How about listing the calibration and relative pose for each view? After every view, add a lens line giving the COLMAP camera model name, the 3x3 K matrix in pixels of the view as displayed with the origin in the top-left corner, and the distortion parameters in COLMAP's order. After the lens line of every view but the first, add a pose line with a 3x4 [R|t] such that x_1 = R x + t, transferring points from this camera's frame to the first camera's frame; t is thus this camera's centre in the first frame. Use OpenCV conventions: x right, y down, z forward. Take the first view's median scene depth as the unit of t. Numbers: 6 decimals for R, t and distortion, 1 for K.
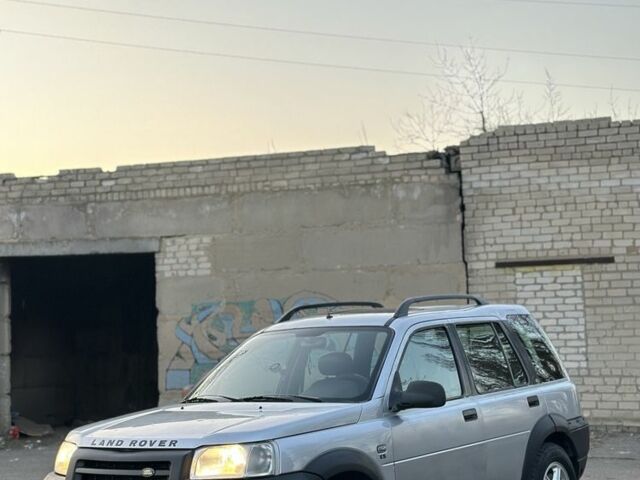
lens RADIAL K [[1124.4, 0, 319.5], [0, 1124.4, 240.9], [0, 0, 1]] dist [0.143680, 0.000000]
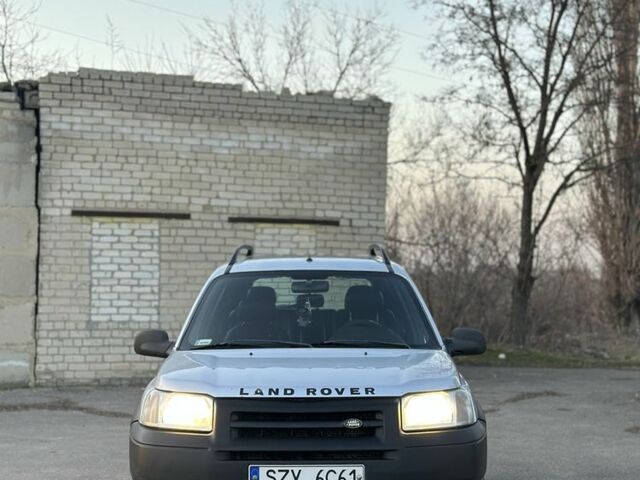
lens RADIAL K [[1124.4, 0, 319.8], [0, 1124.4, 238.4], [0, 0, 1]] dist [0.143680, 0.000000]
pose [[0.816760, 0.063943, 0.573424, -0.222372], [-0.083499, 0.996477, 0.007815, 0.018245], [-0.570904, -0.054264, 0.819222, 0.099259]]
